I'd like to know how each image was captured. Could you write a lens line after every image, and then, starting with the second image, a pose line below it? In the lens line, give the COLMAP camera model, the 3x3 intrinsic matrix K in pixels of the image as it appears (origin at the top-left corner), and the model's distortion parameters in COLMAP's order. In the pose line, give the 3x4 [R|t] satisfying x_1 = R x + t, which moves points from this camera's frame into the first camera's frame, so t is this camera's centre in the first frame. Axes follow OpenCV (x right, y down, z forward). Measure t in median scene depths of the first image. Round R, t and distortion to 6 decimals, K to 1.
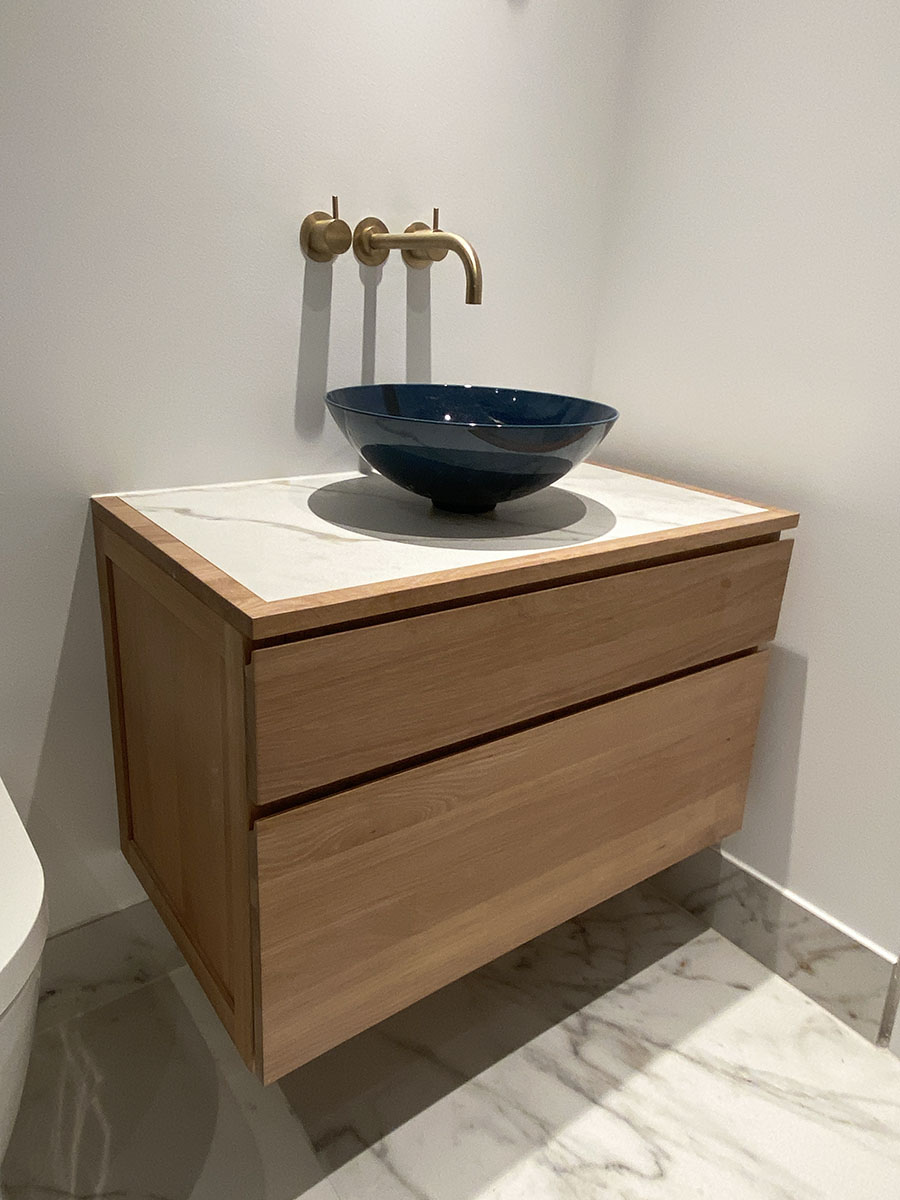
lens RADIAL K [[848.1, 0, 450.0], [0, 848.1, 600.0], [0, 0, 1]] dist [0.078357, -0.000258]
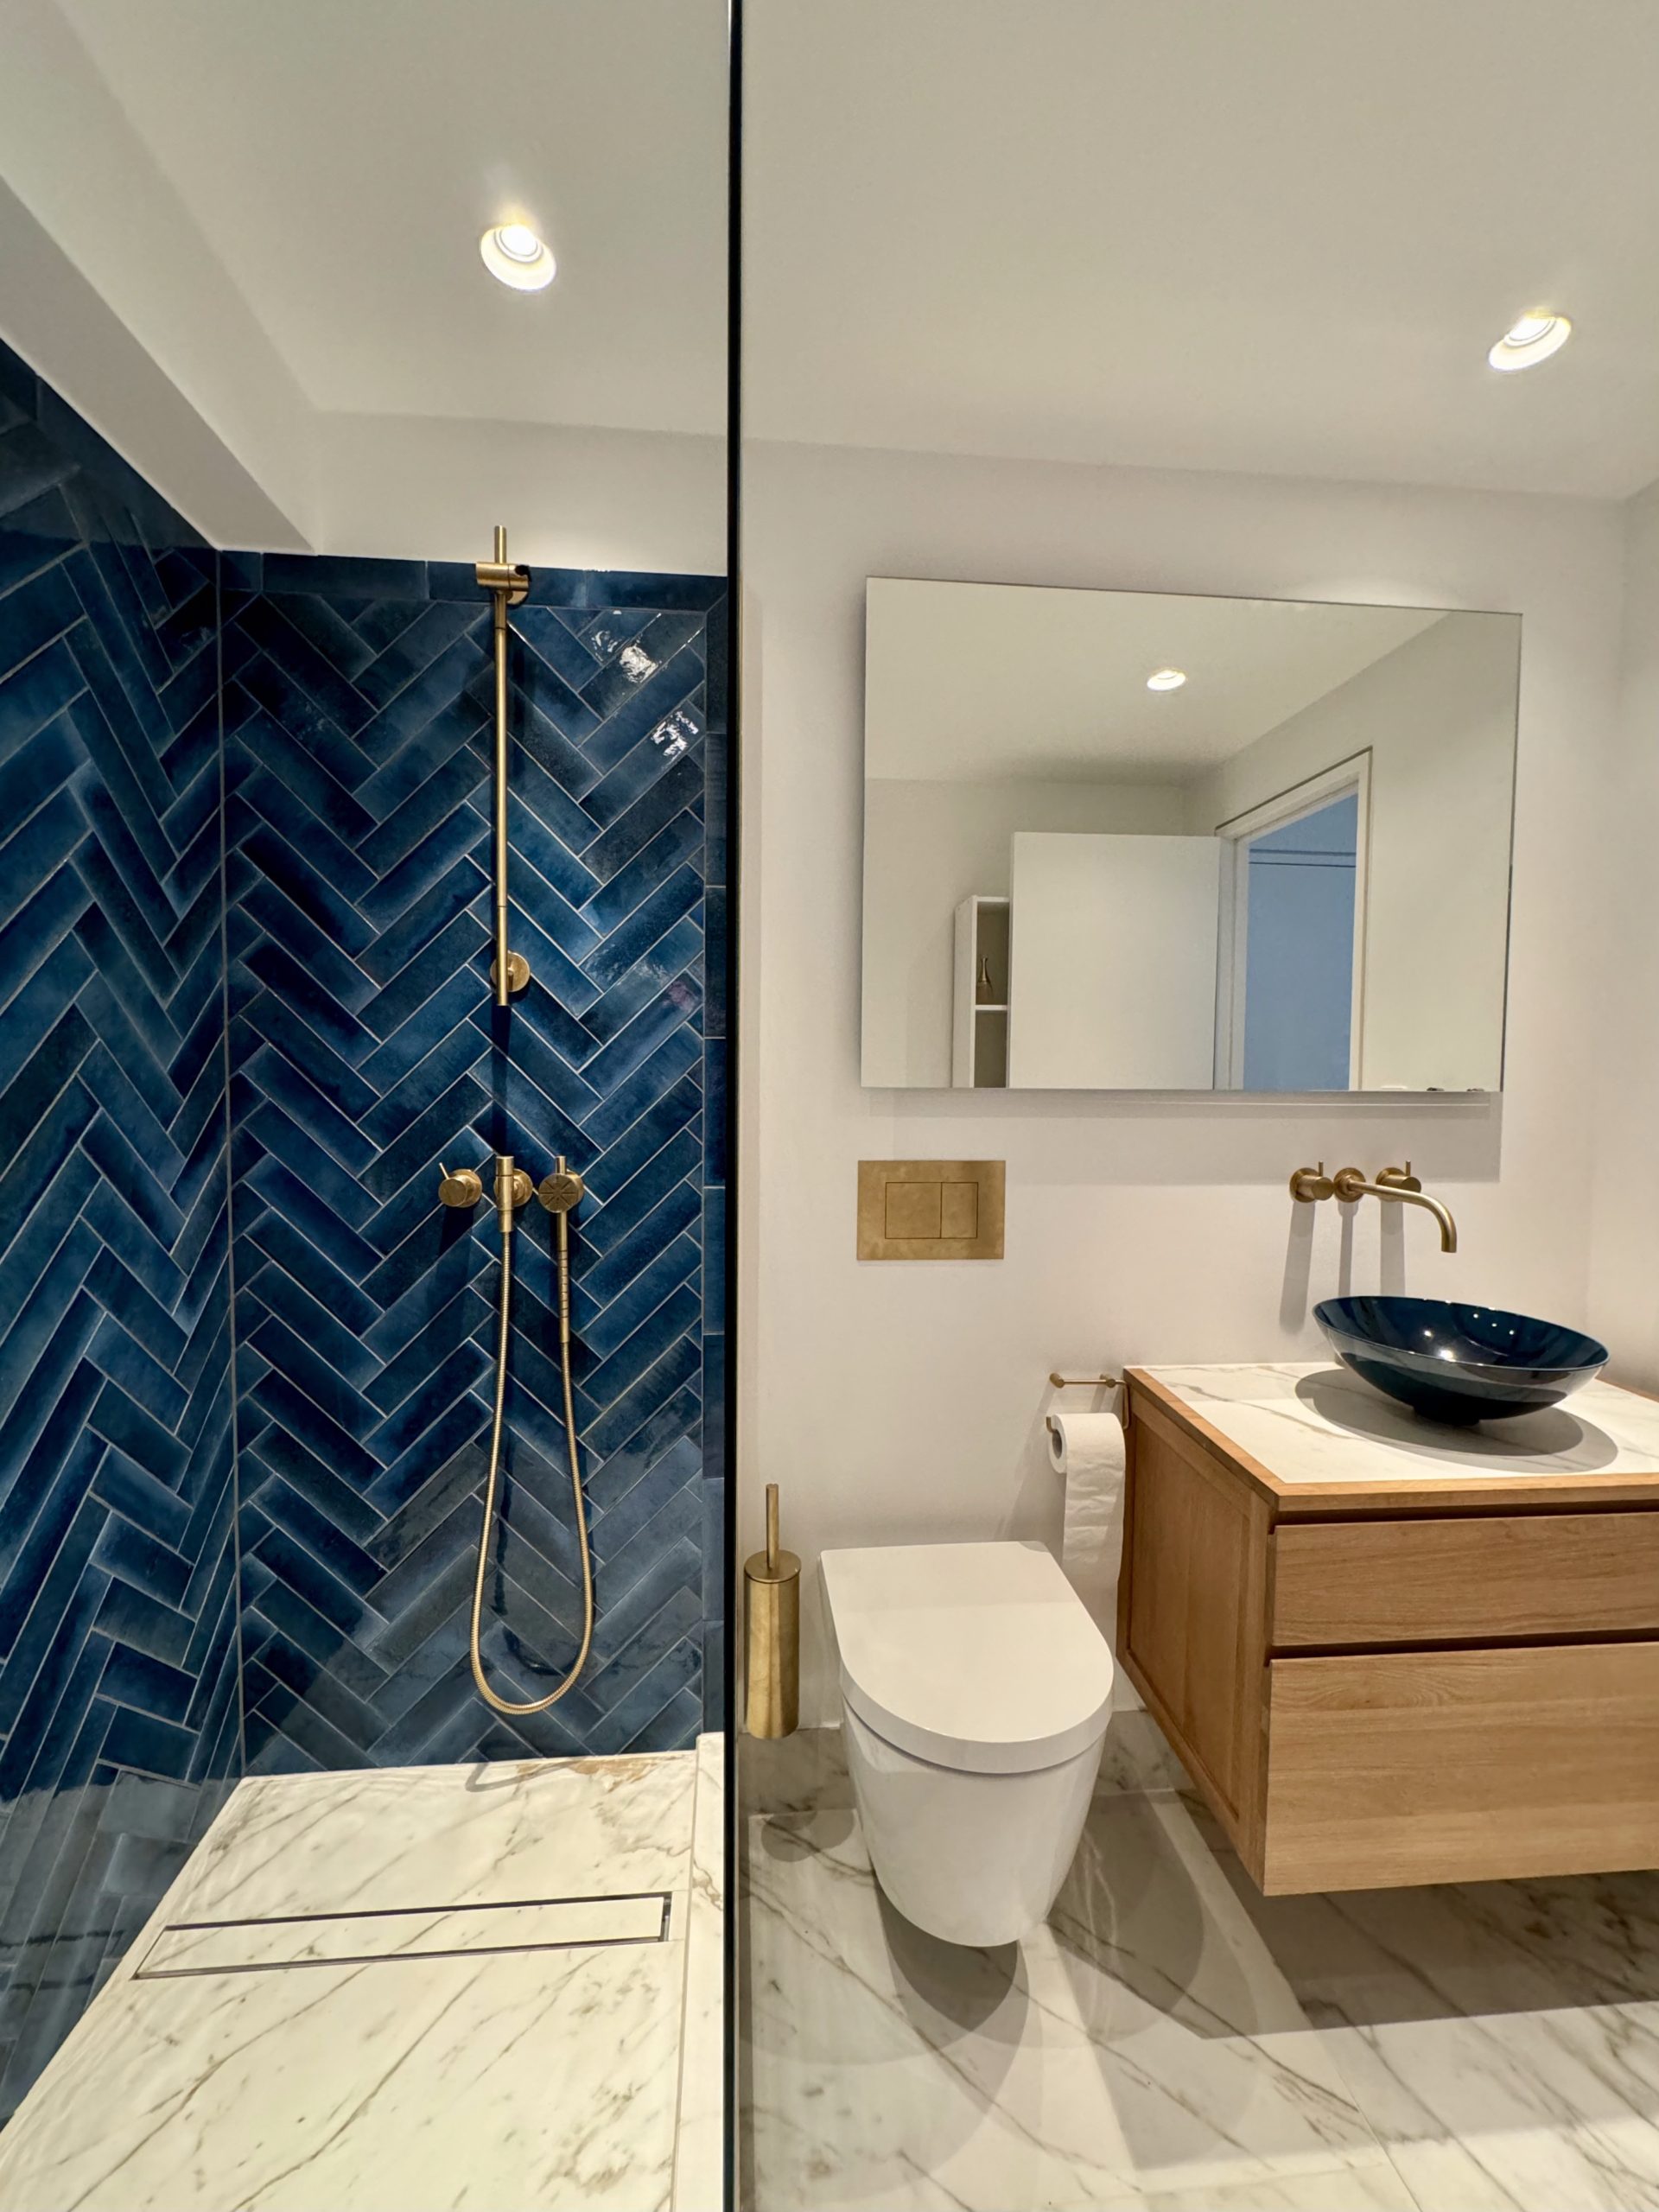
lens RADIAL K [[896.2, 0, 829.5], [0, 896.2, 1106.0], [0, 0, 1]] dist [-0.000819, 0.000281]
pose [[0.845438, -0.021169, -0.533654, -0.032609], [-0.140403, 0.955258, -0.260326, -0.078235], [0.515288, 0.295016, 0.804639, -0.540433]]
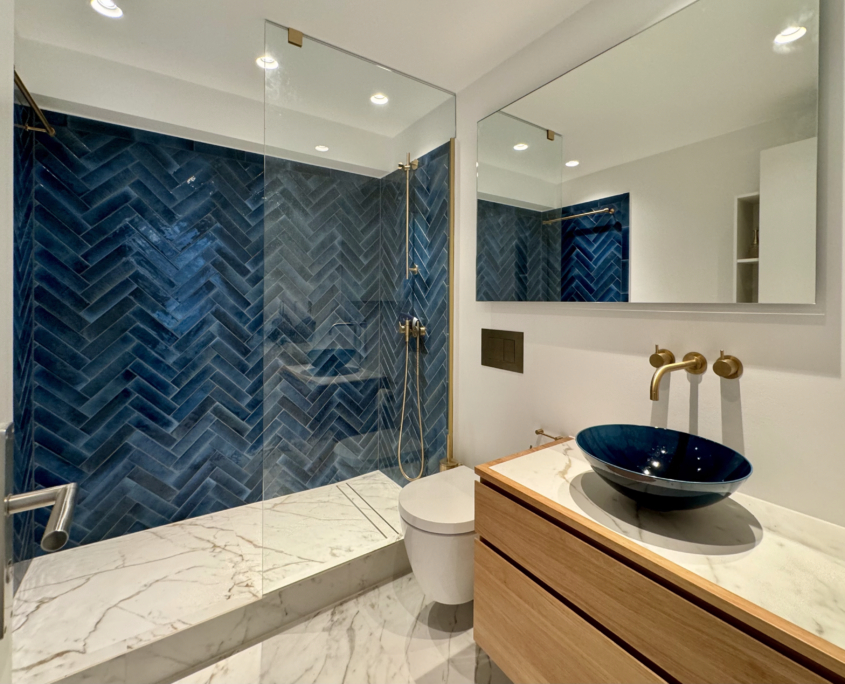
lens RADIAL K [[395.1, 0, 419.6], [0, 395.1, 302.2], [0, 0, 1]] dist [-0.000684, -0.000096]
pose [[-0.058765, -0.049716, -0.997033, 0.935618], [-0.335015, 0.941819, -0.027217, -0.330523], [0.940378, 0.332422, -0.072002, 0.440104]]
